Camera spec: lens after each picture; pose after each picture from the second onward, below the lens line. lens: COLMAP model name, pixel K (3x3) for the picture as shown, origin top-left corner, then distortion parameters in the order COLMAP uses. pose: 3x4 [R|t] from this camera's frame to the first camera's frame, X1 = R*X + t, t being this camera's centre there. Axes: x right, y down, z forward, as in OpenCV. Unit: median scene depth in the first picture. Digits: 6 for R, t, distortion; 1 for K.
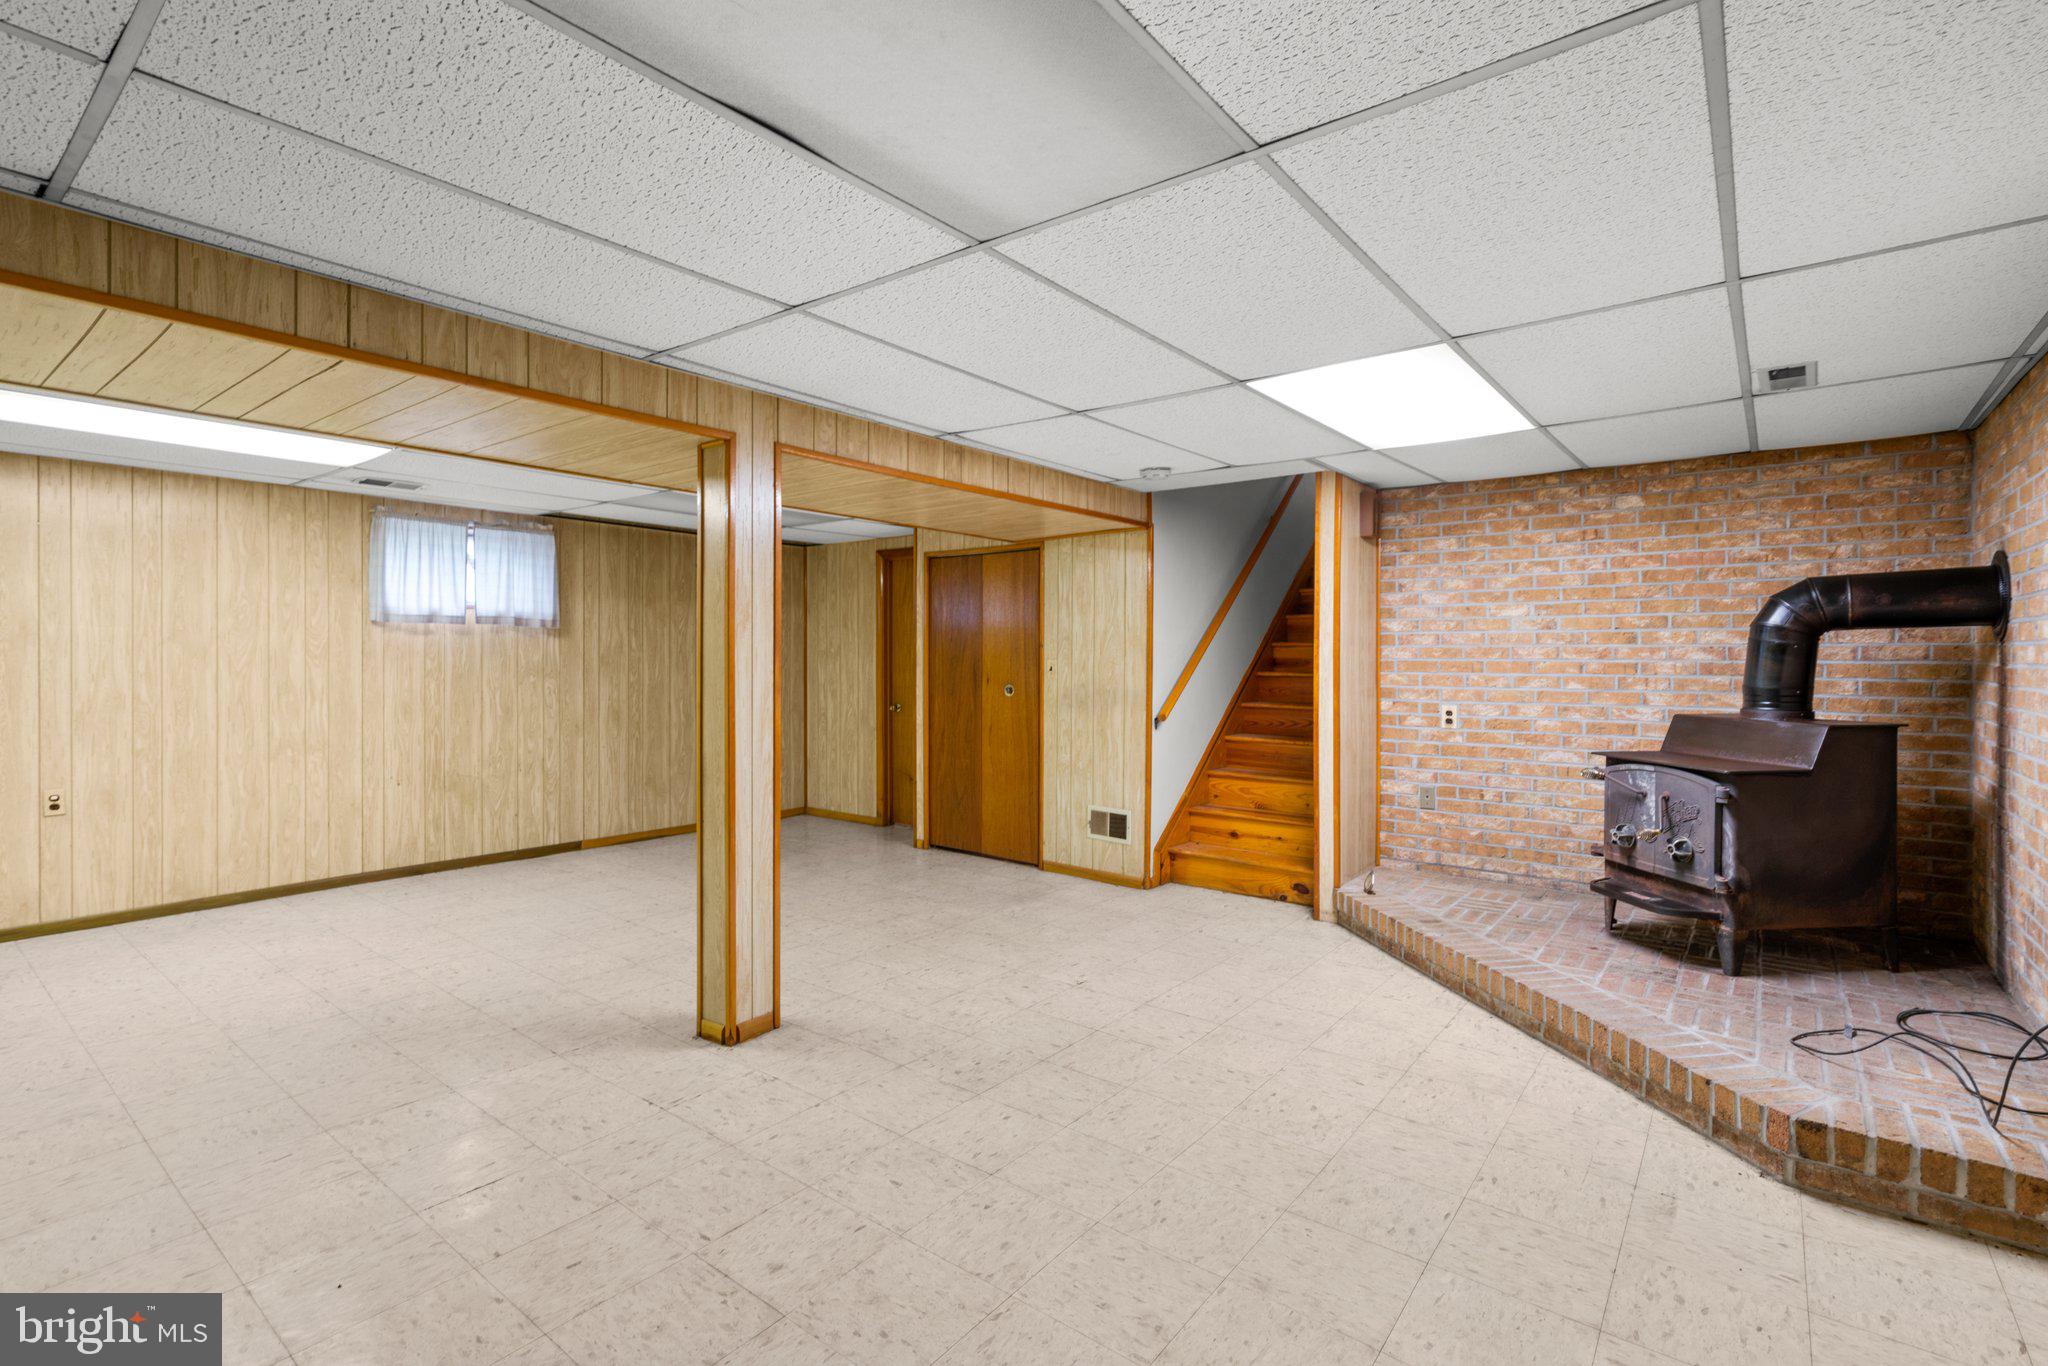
lens RADIAL K [[927.1, 0, 1016.3], [0, 927.1, 680.7], [0, 0, 1]] dist [-0.014164, 0.006488]
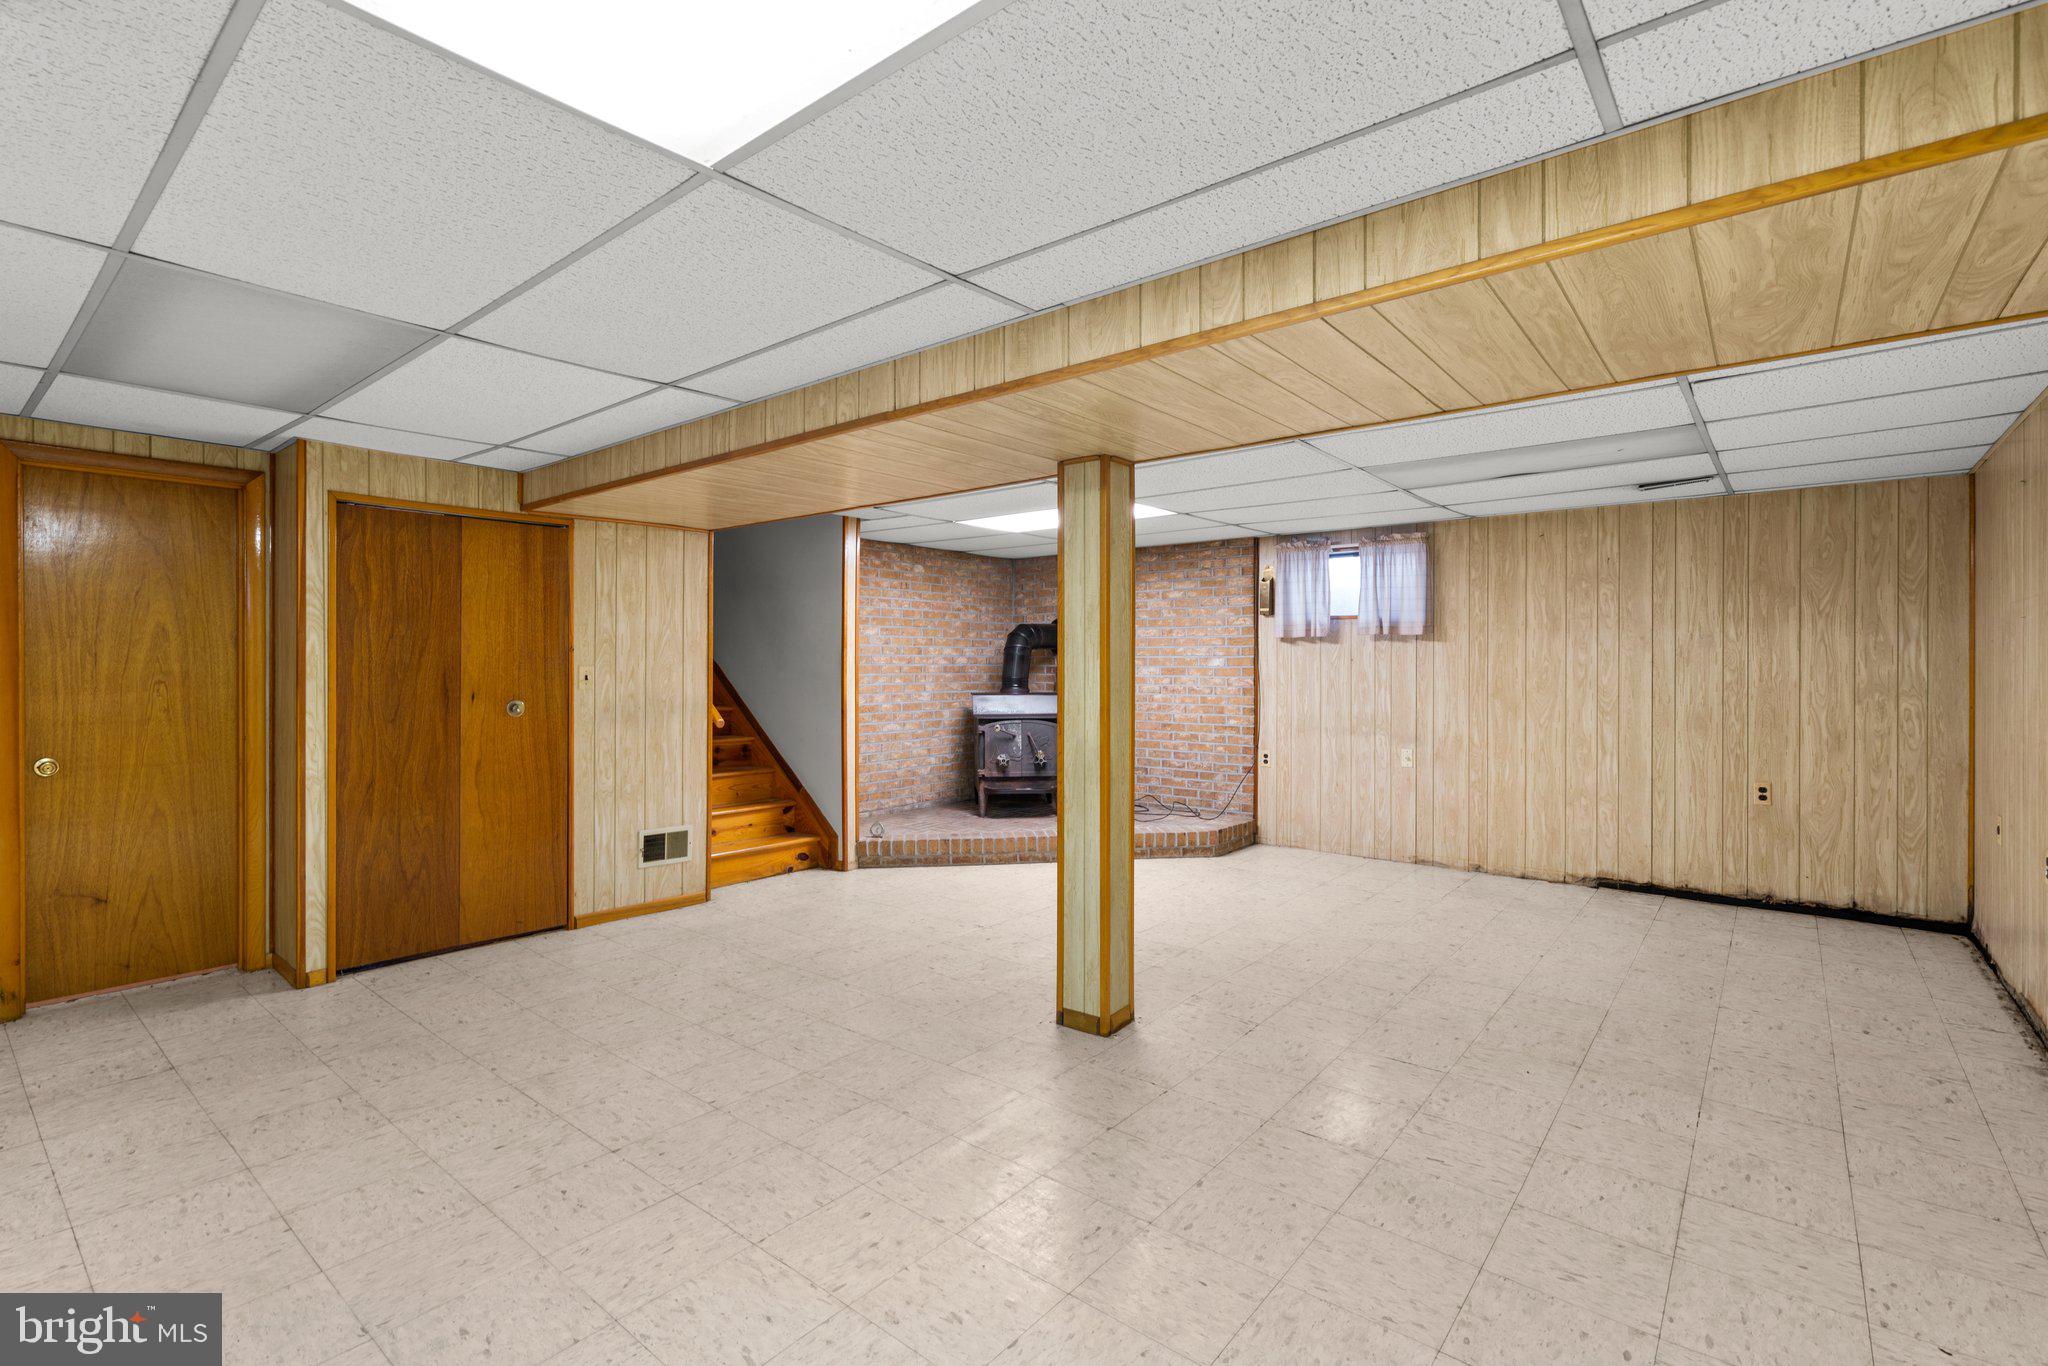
lens RADIAL K [[927.1, 0, 1016.3], [0, 927.1, 680.7], [0, 0, 1]] dist [-0.014164, 0.006488]
pose [[0.033296, -0.021178, 0.999221, -0.801841], [0.024482, 0.999493, 0.020368, -0.018270], [-0.999146, 0.023785, 0.033797, 0.623356]]
